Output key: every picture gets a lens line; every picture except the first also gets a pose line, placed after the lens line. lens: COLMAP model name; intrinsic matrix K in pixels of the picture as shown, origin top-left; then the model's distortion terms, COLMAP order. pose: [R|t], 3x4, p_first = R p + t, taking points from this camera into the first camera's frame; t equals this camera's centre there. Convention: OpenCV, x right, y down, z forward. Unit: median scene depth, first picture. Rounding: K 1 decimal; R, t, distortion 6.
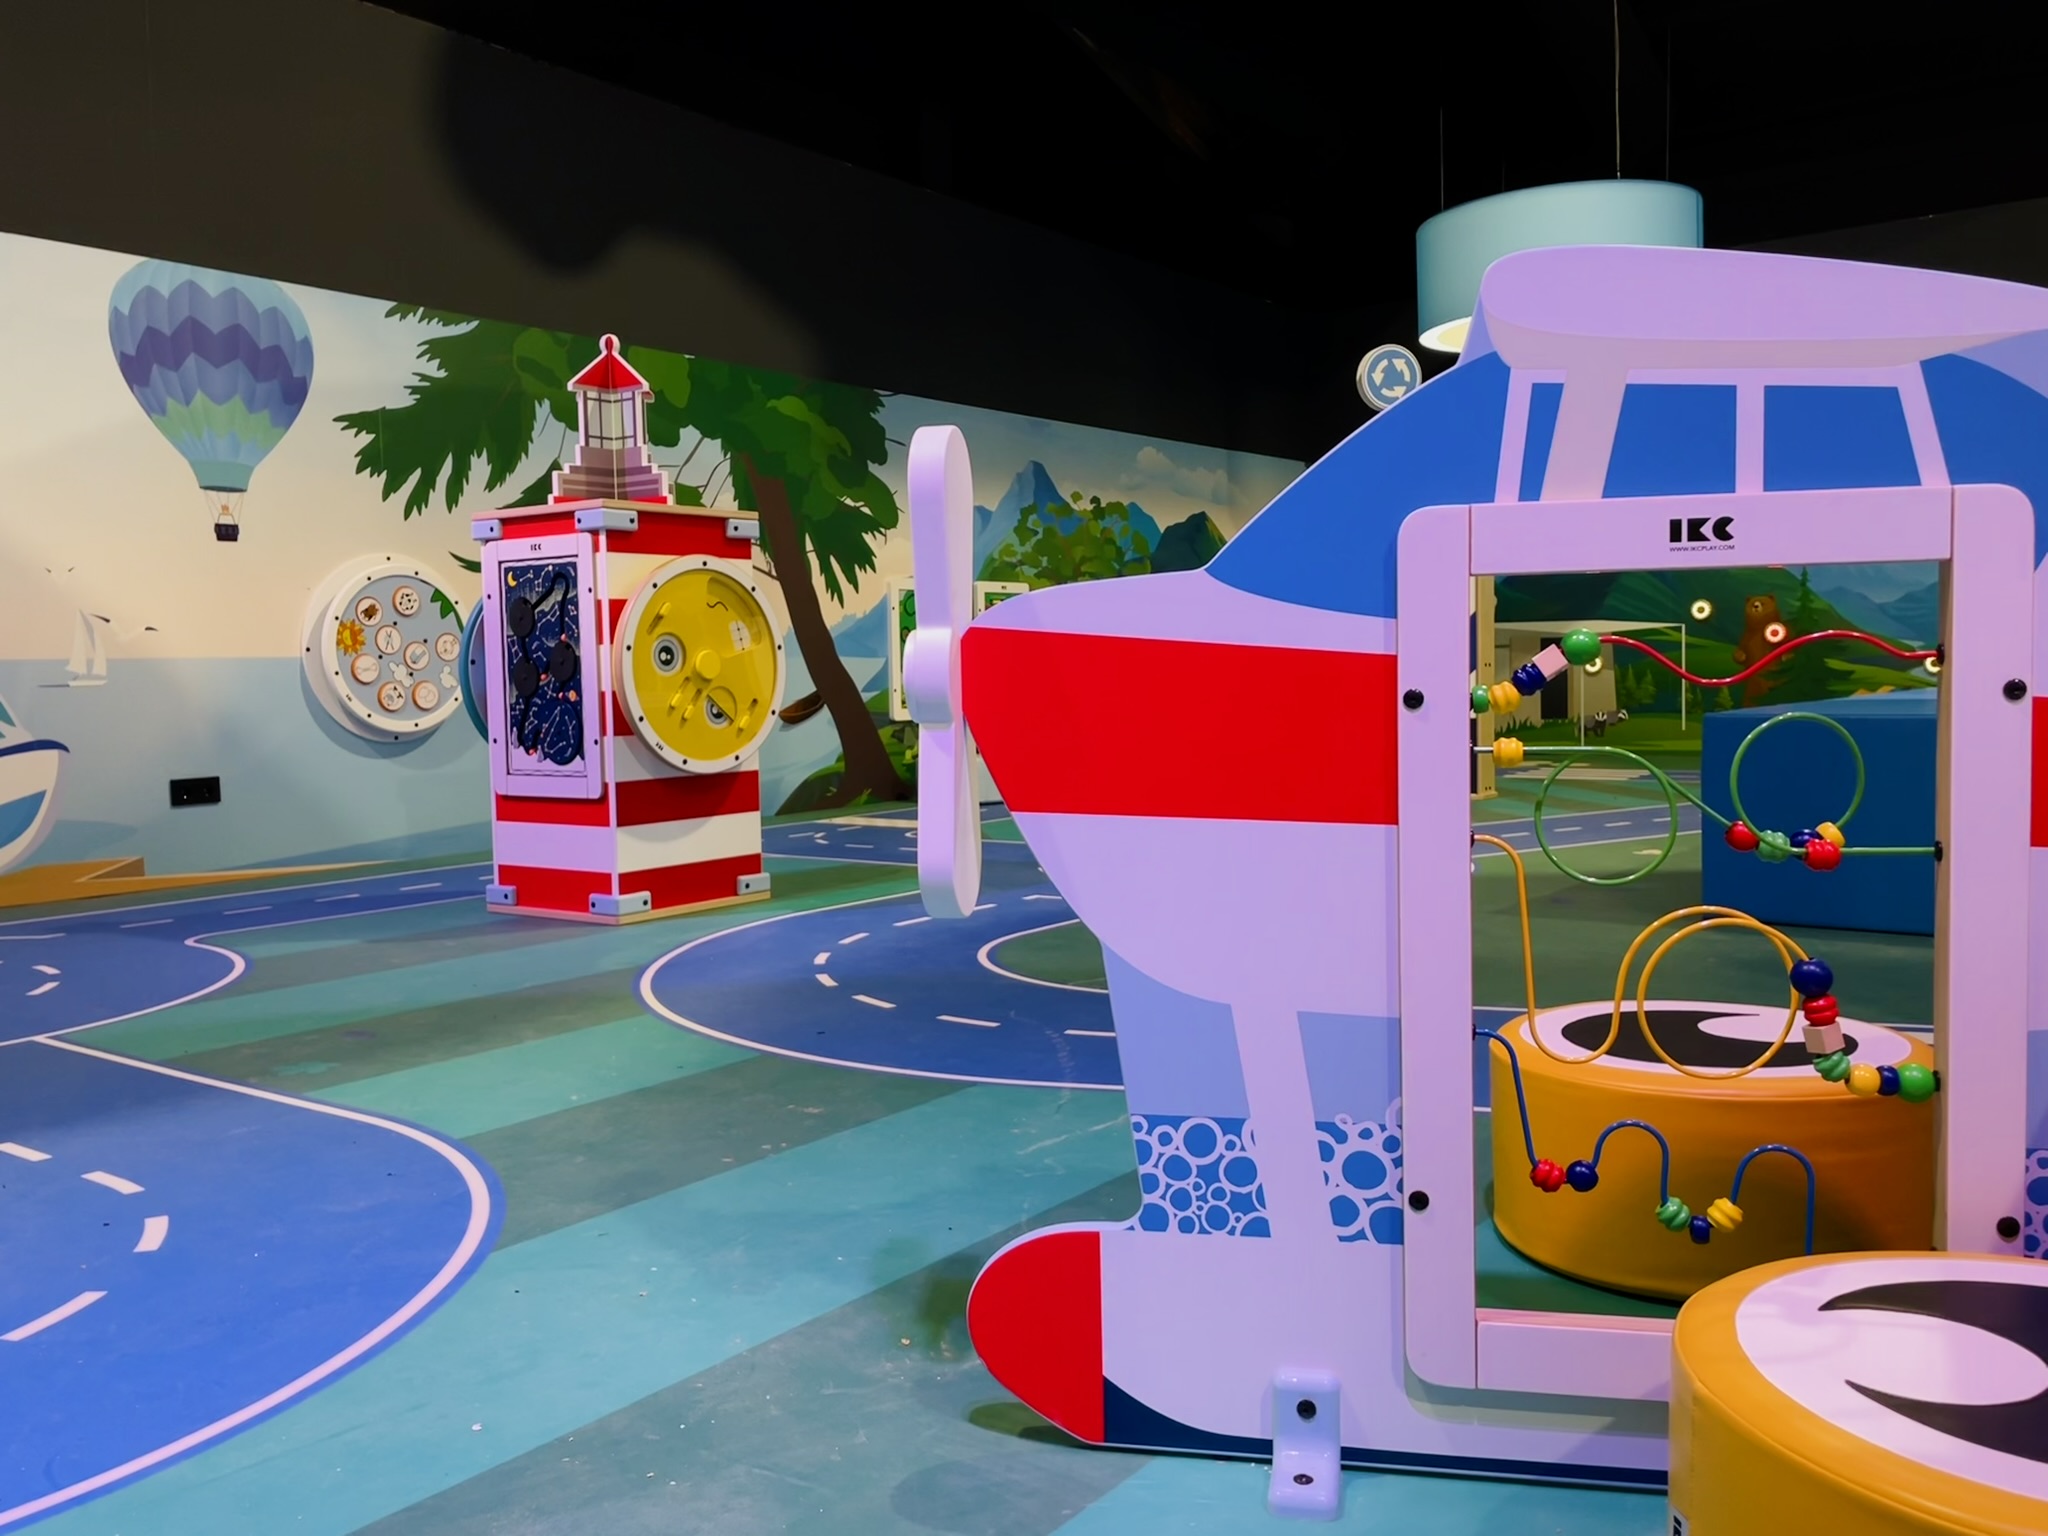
lens RADIAL K [[1655.7, 0, 1030.5], [0, 1655.7, 769.8], [0, 0, 1]] dist [0.024684, -0.021834]
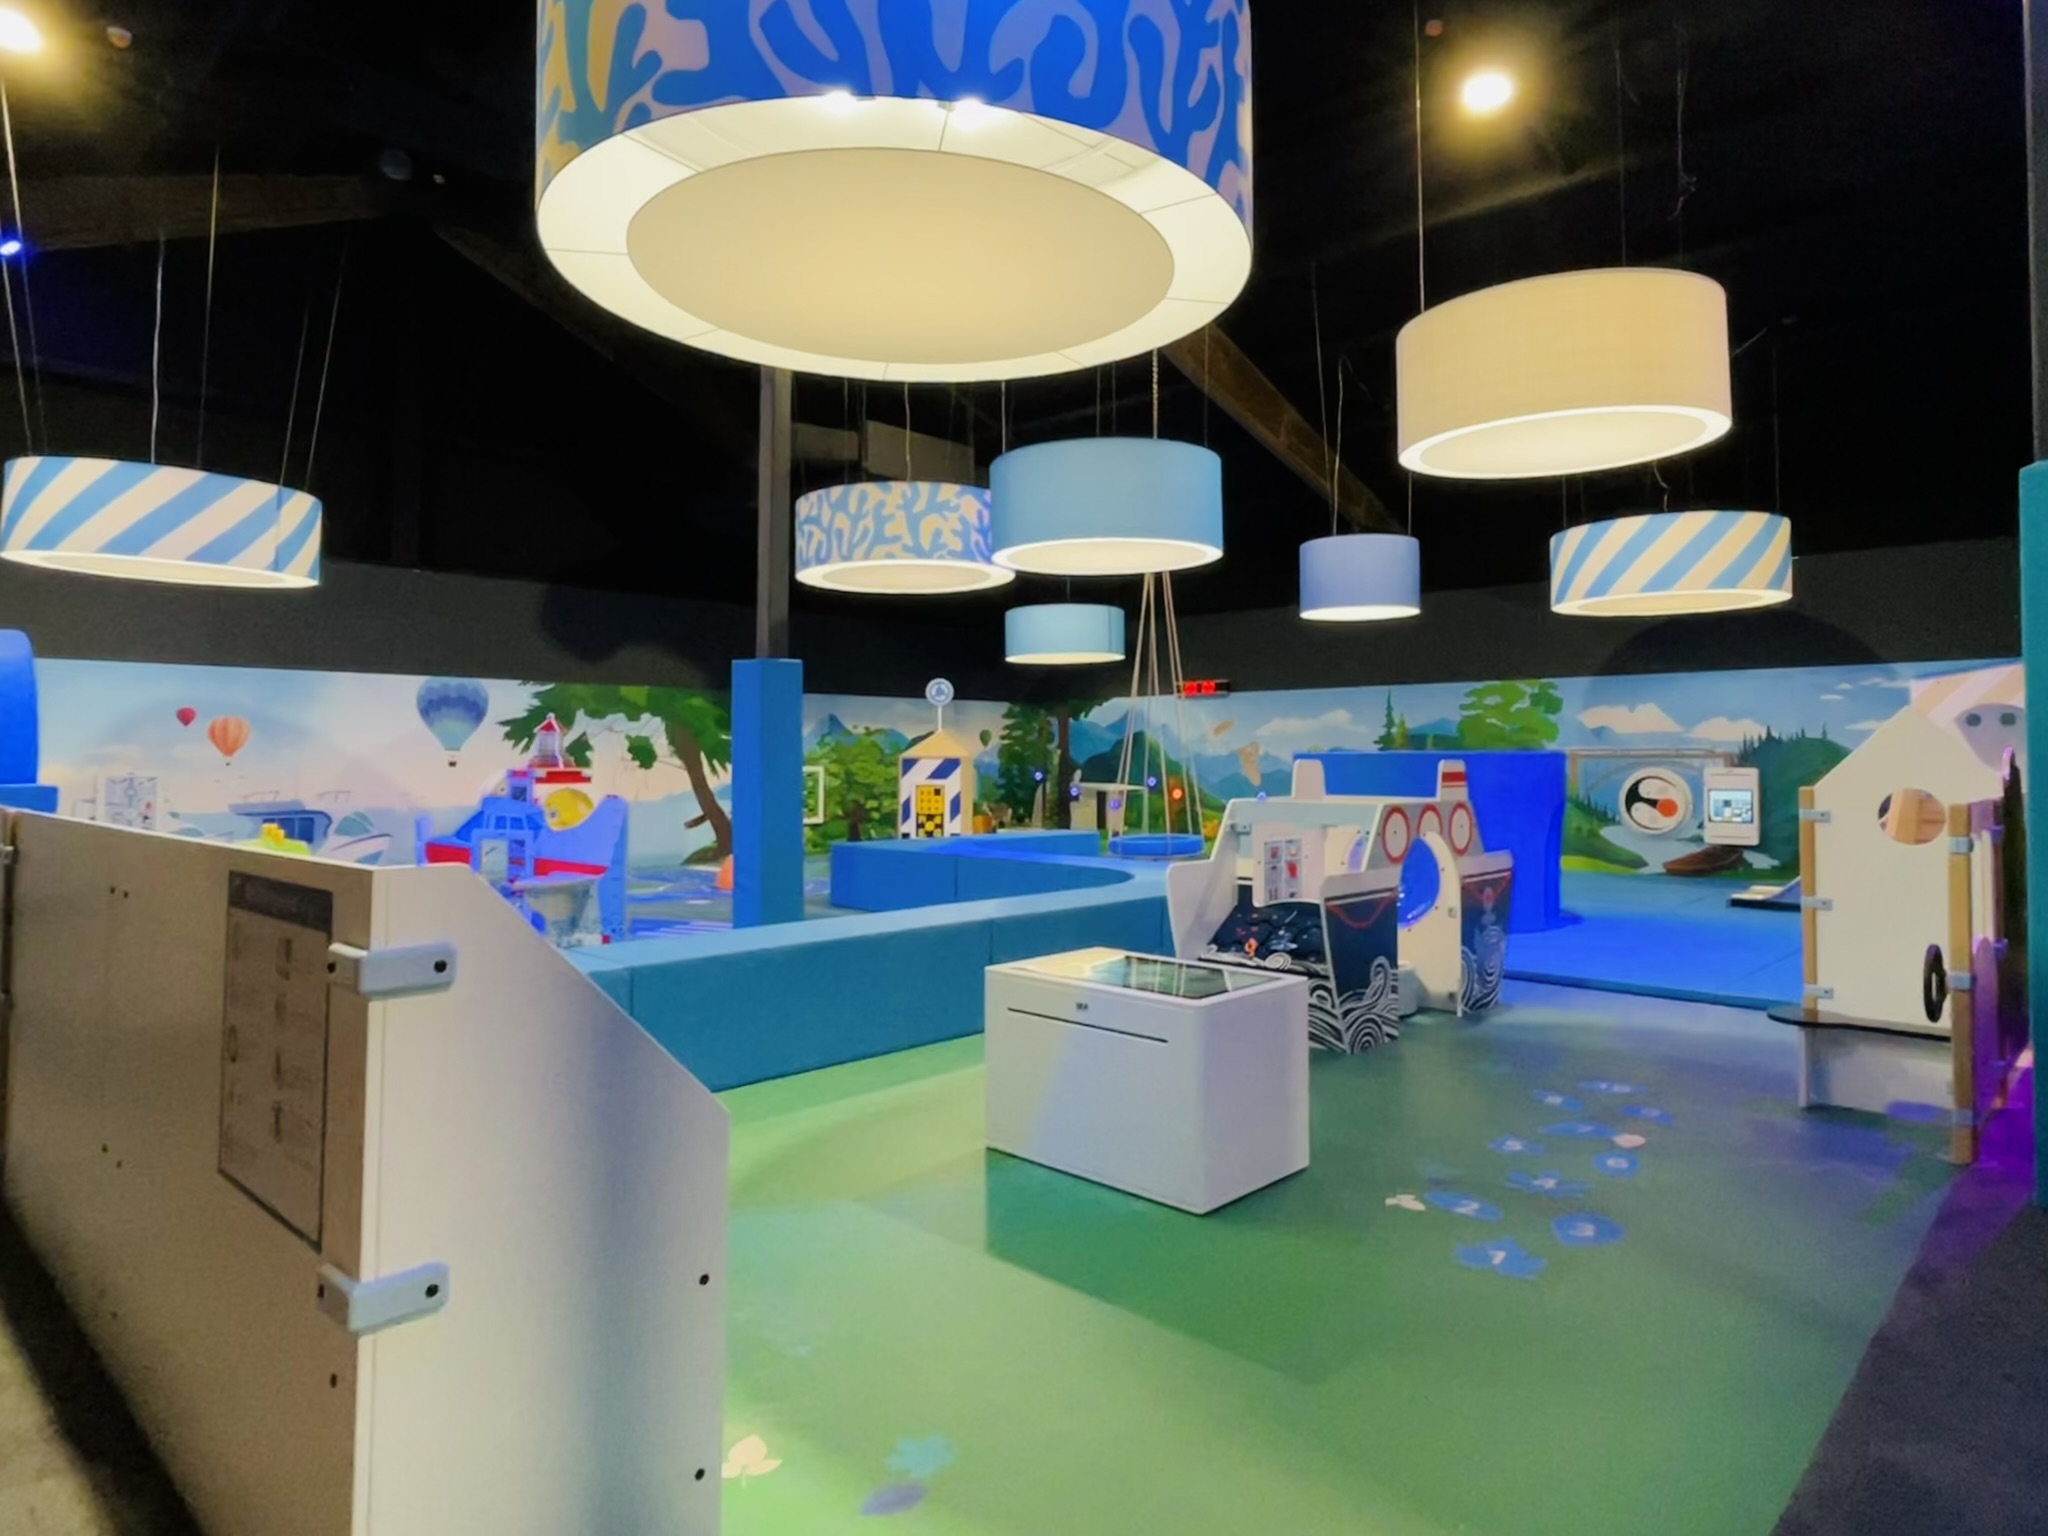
lens RADIAL K [[1210.2, 0, 1053.8], [0, 1210.2, 727.3], [0, 0, 1]] dist [0.034000, 0.001809]
pose [[0.993082, 0.018270, -0.115995, 0.723552], [-0.028486, 0.995798, -0.087035, -0.040709], [0.113918, 0.089738, 0.989429, -0.904014]]
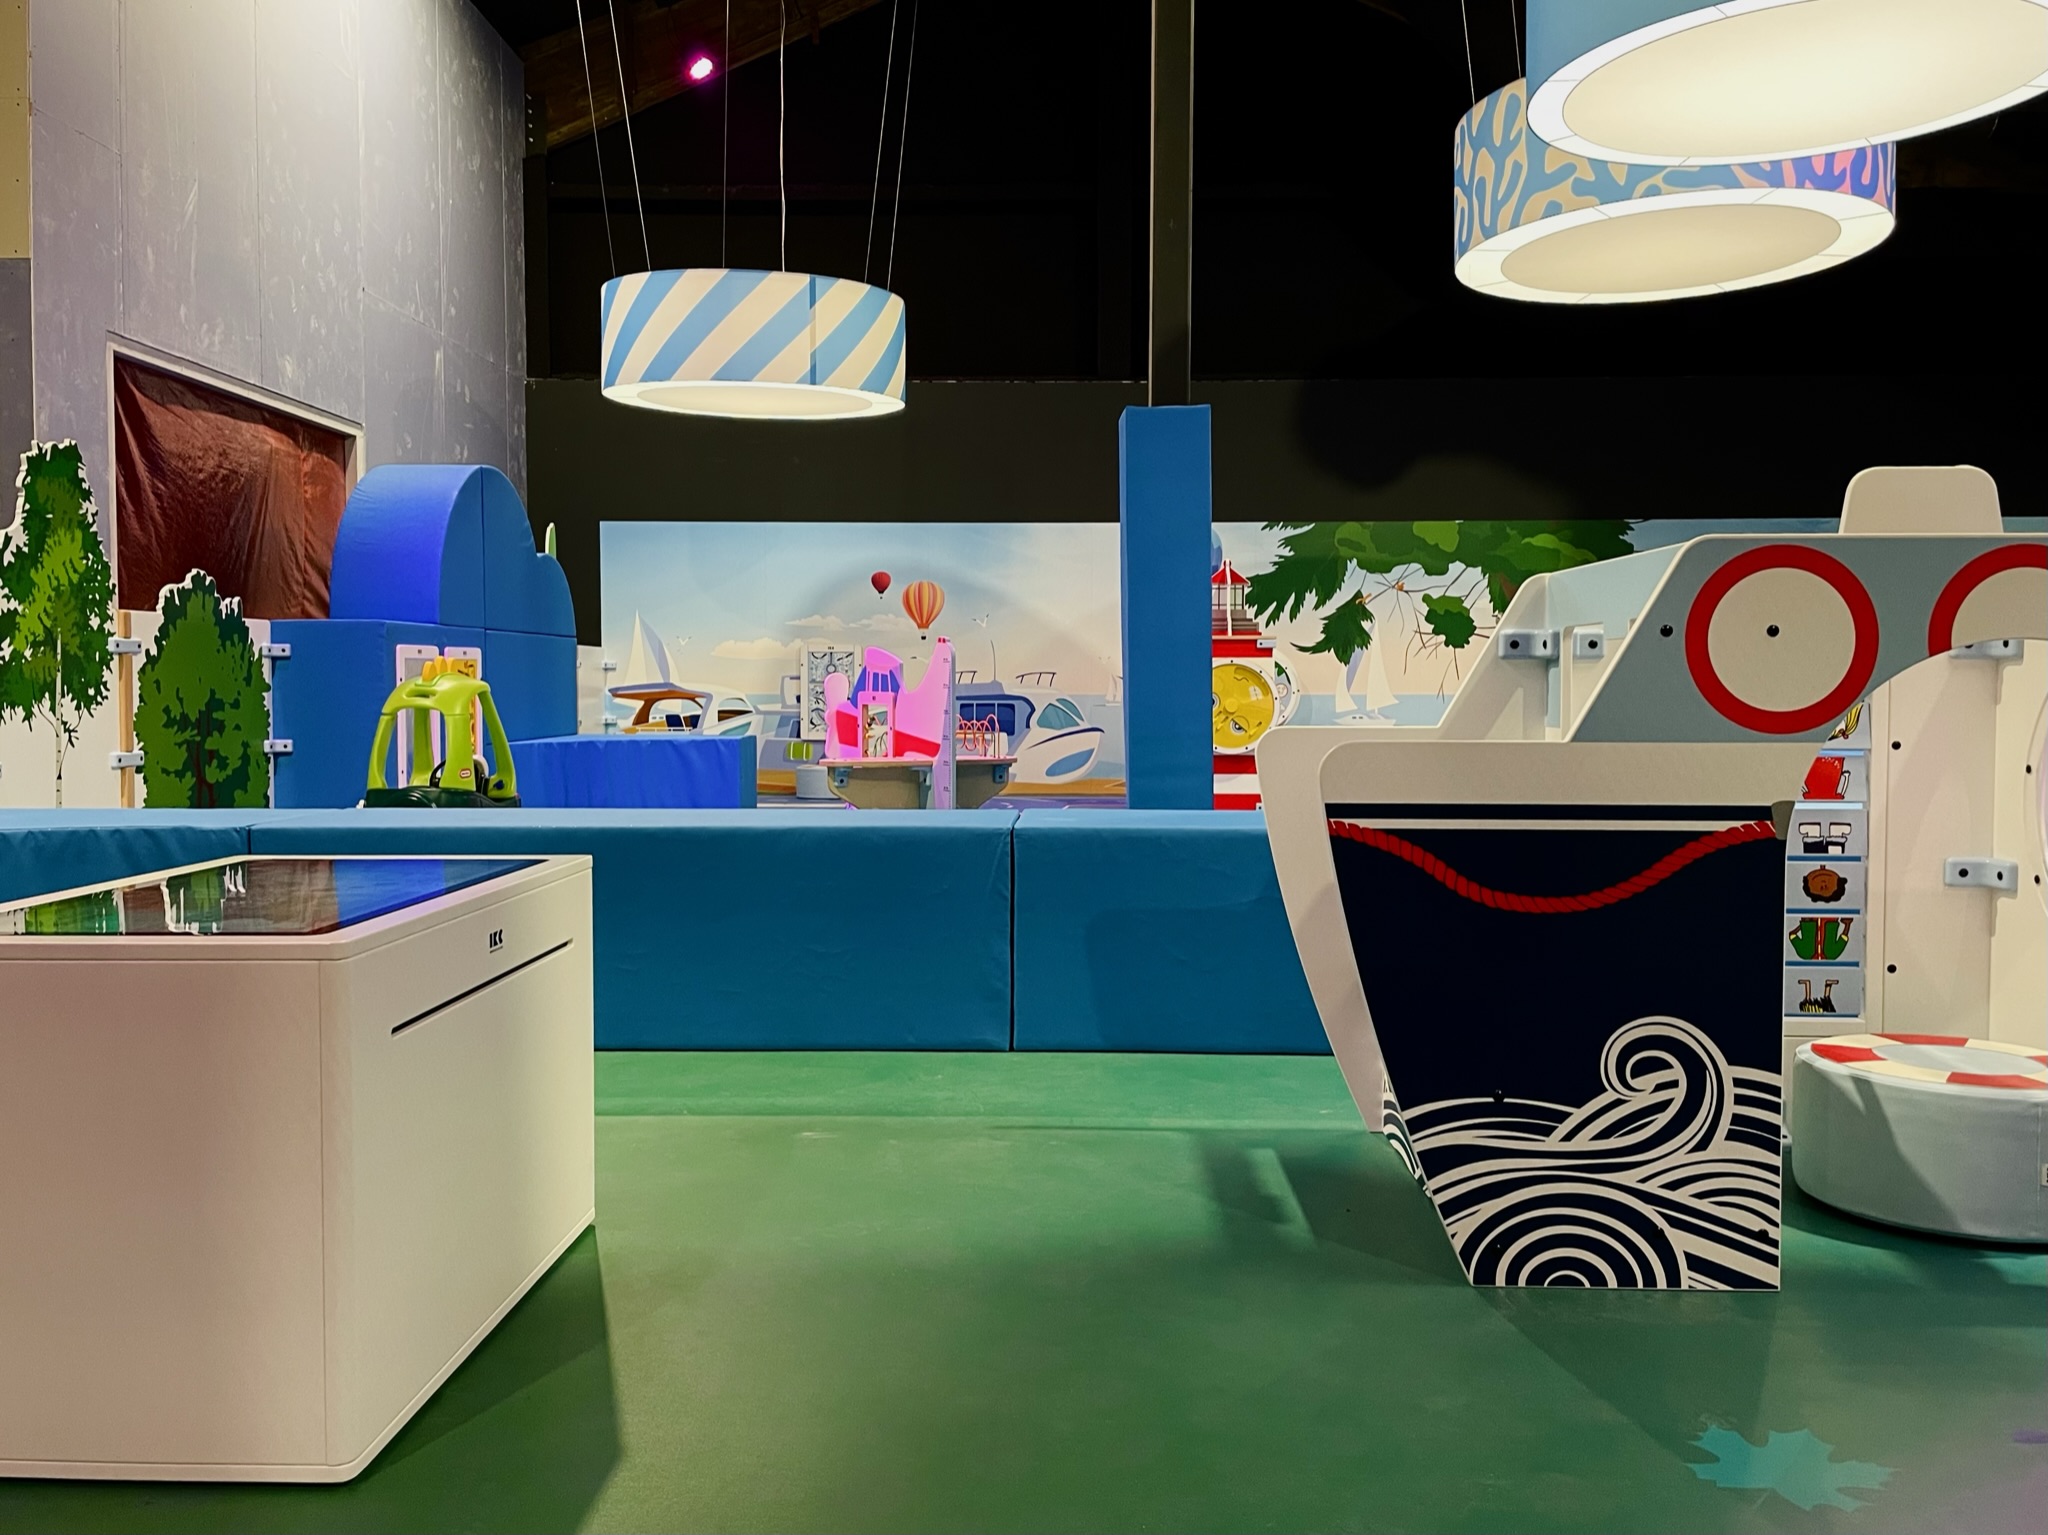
lens RADIAL K [[1655.7, 0, 1029.1], [0, 1655.7, 759.1], [0, 0, 1]] dist [0.024684, -0.021834]
pose [[0.567061, 0.056680, -0.821723, 1.065780], [-0.064324, 0.997630, 0.024424, -0.019185], [0.821160, 0.039007, 0.569363, -0.365165]]
